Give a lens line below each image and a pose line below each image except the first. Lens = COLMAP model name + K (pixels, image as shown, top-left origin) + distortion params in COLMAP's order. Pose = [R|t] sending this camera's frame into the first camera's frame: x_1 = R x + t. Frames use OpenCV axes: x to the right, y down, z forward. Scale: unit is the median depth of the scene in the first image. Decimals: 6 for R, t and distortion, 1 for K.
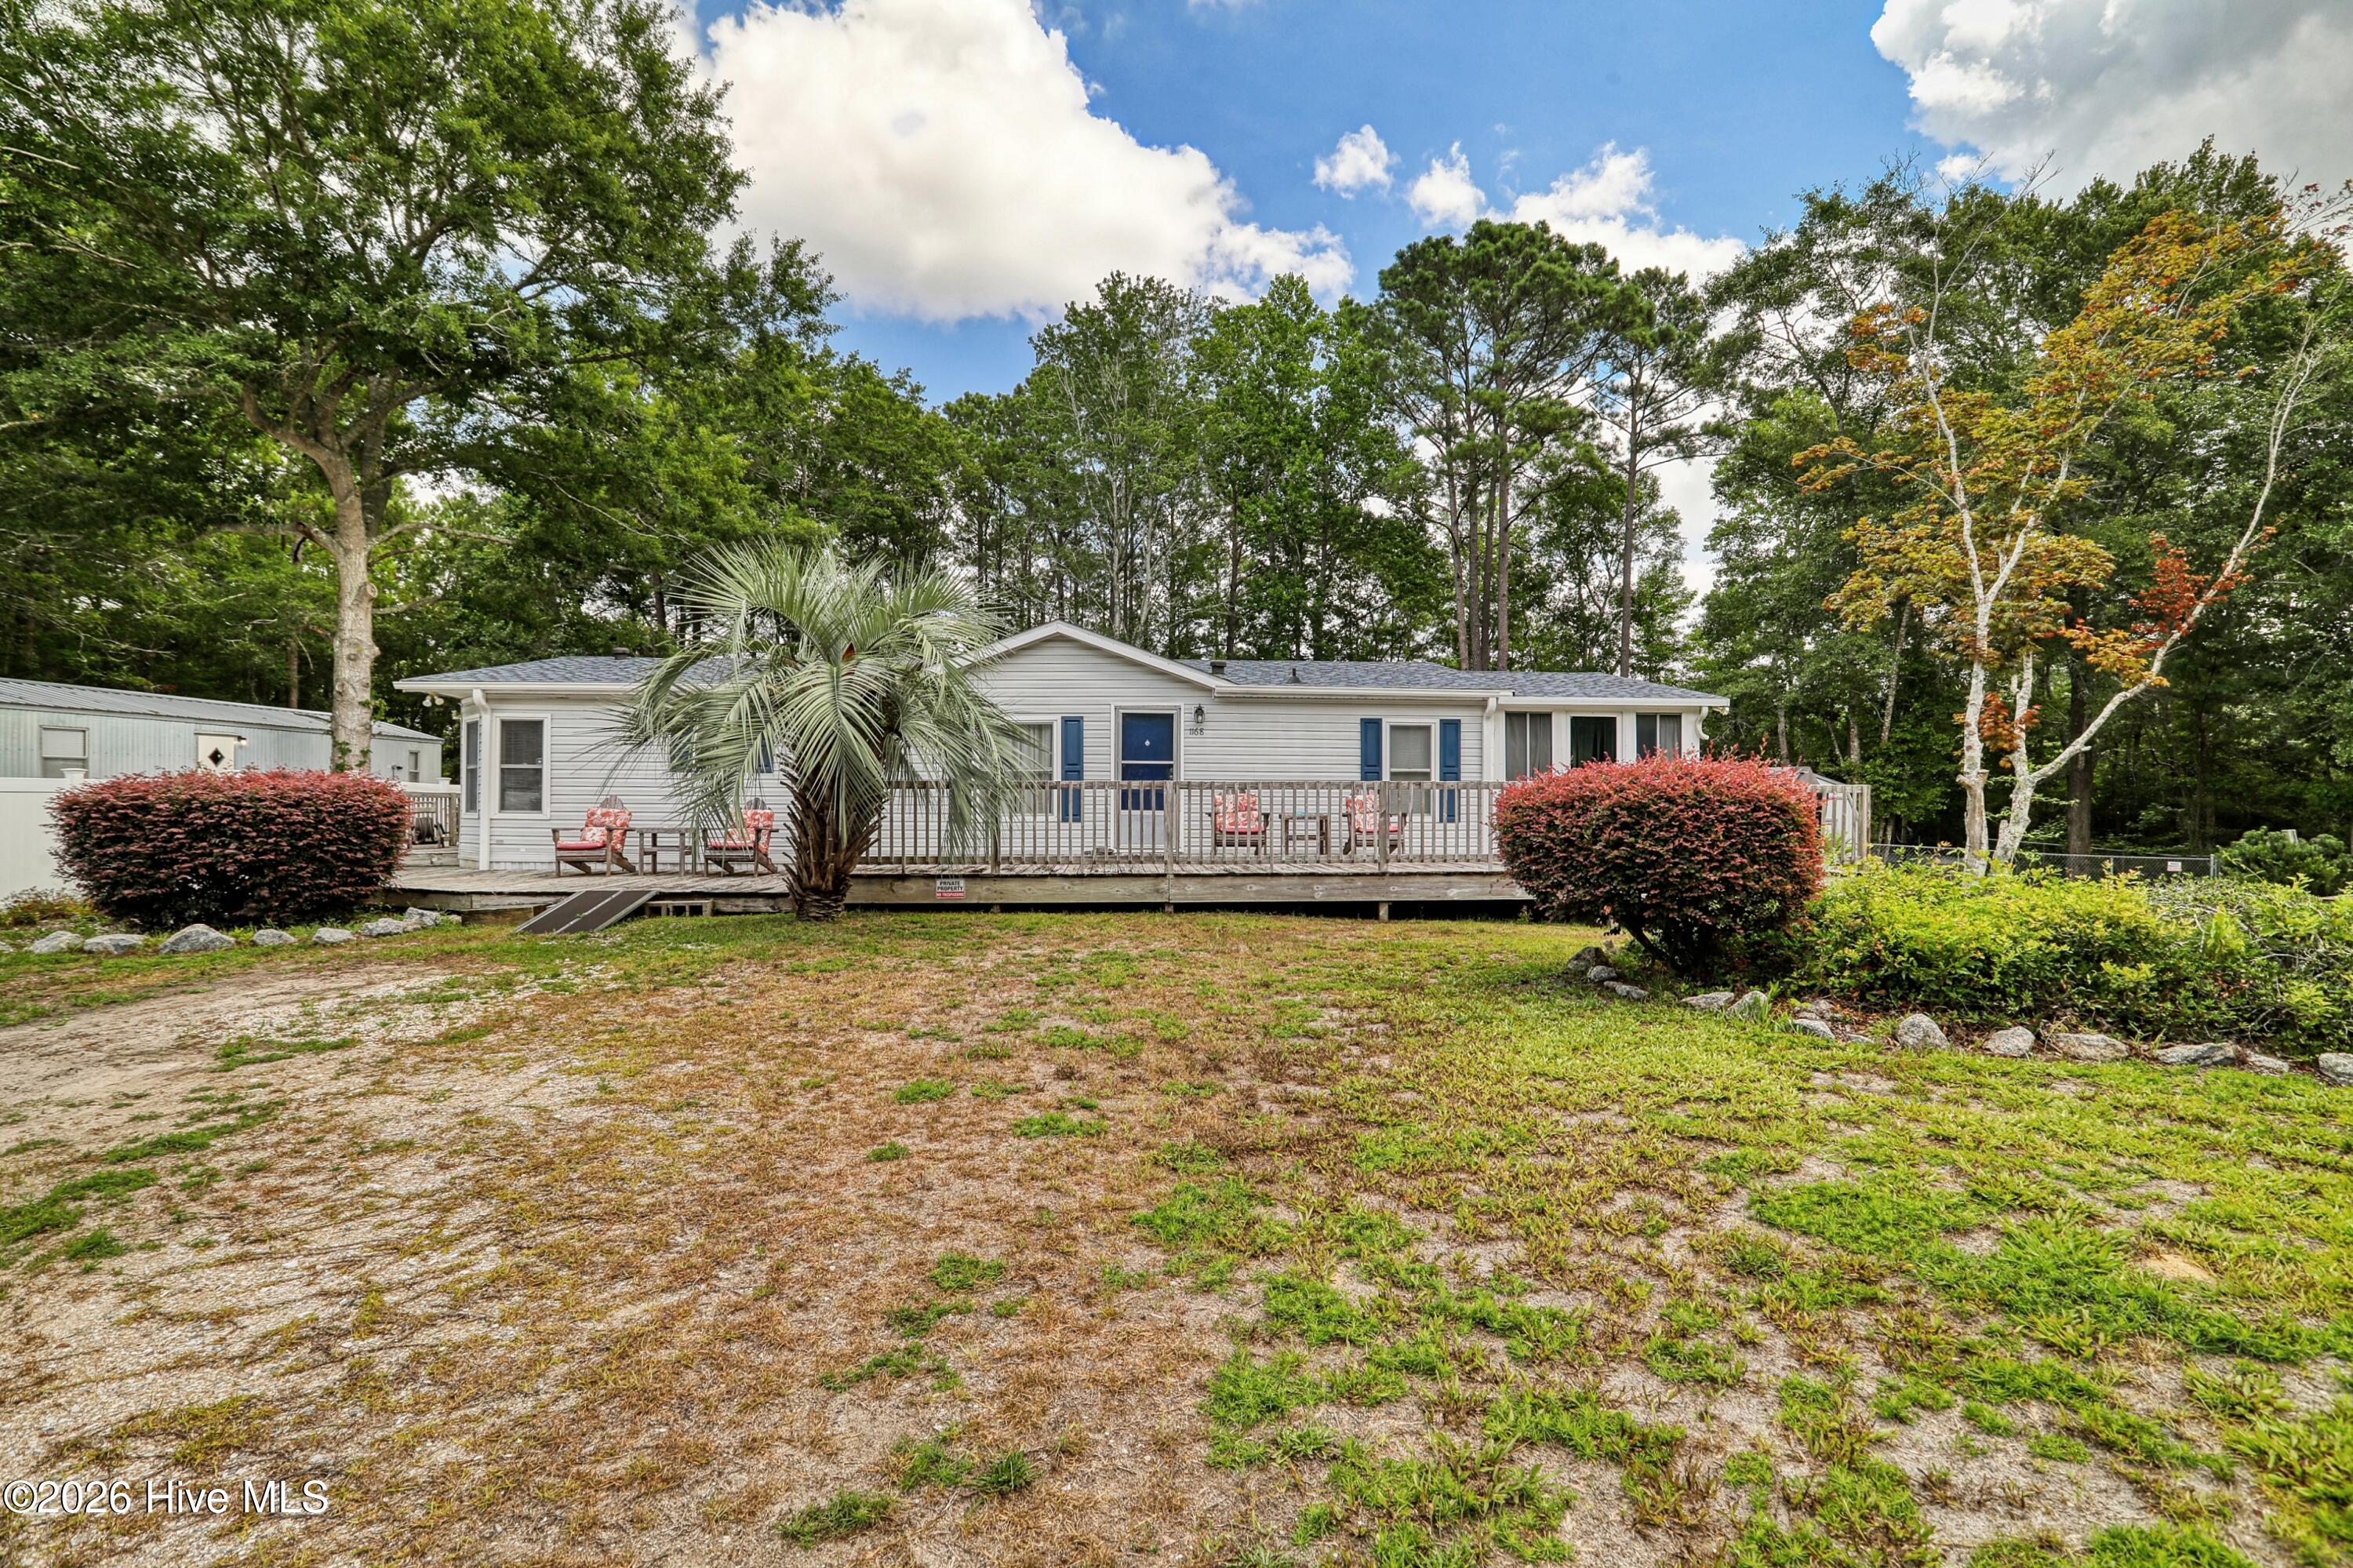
lens RADIAL K [[1085.2, 0, 1176.5], [0, 1085.2, 784.0], [0, 0, 1]] dist [-0.041786, 0.014744]
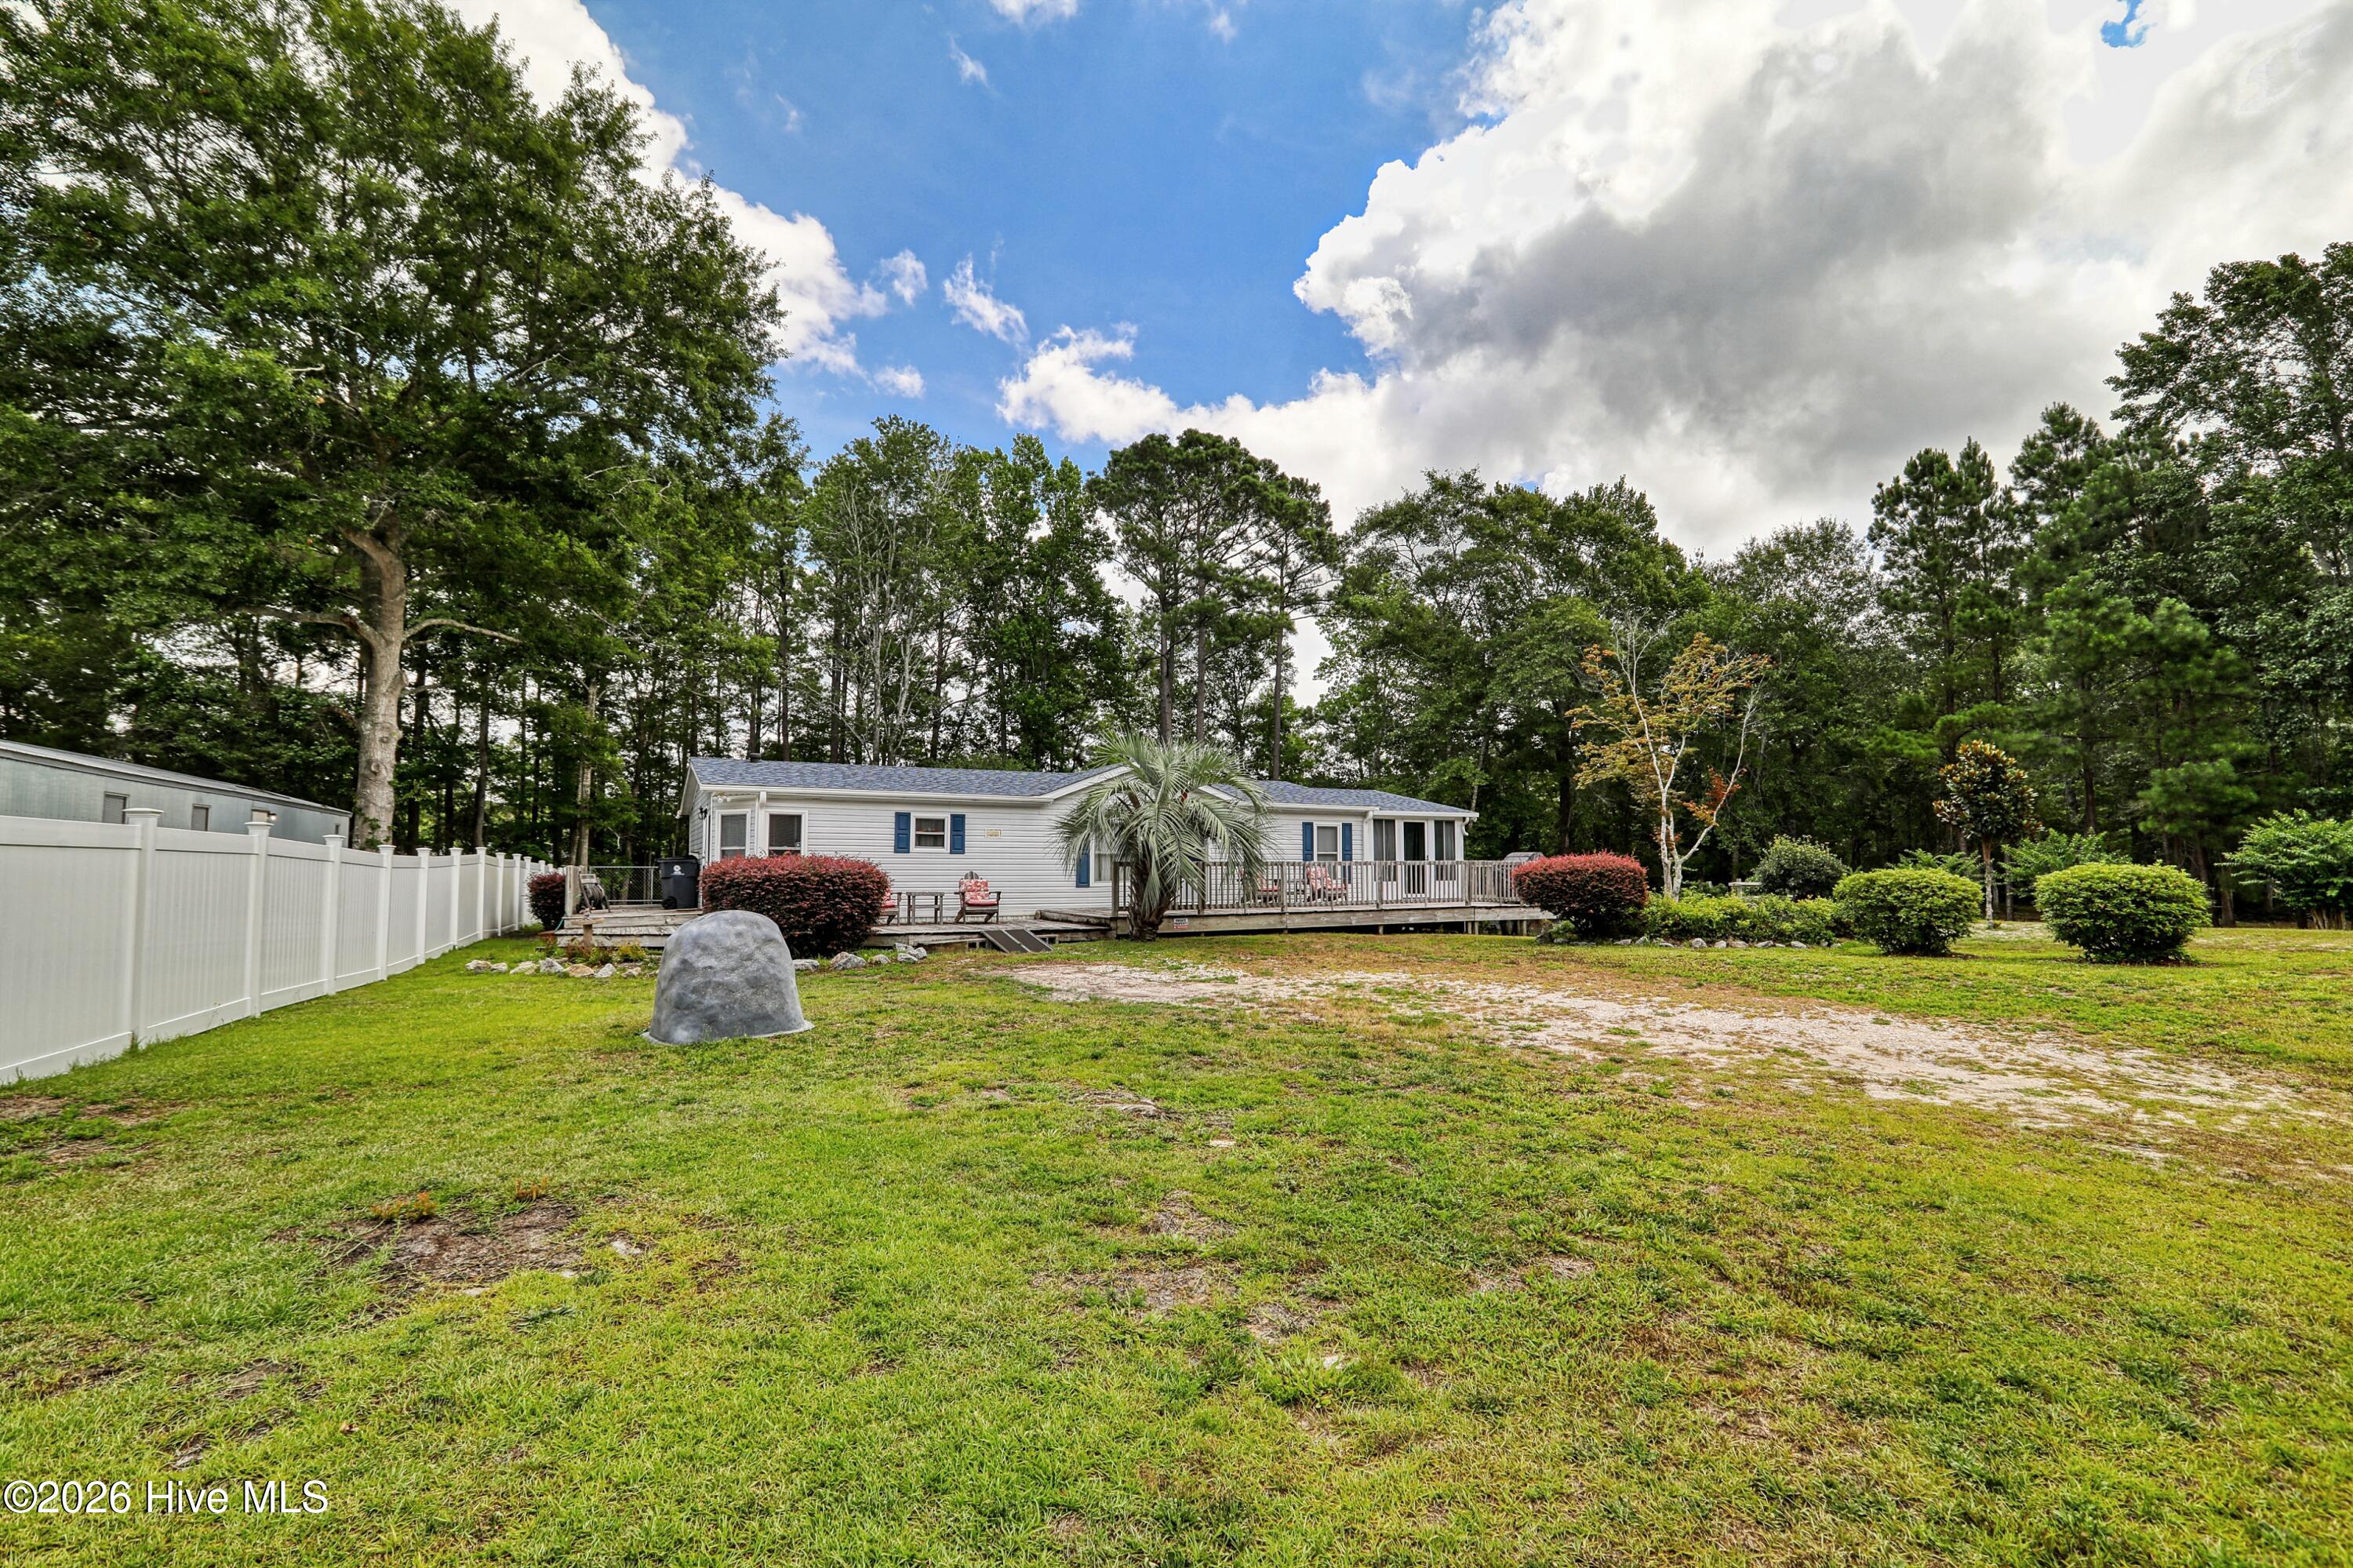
lens RADIAL K [[1071.2, 0, 1170.2], [0, 1071.2, 790.2], [0, 0, 1]] dist [-0.072514, 0.037635]
pose [[0.912981, 0.026761, 0.407124, -0.681342], [-0.002836, 0.998239, -0.059256, -0.010834], [-0.407993, 0.052945, 0.911449, -0.415981]]
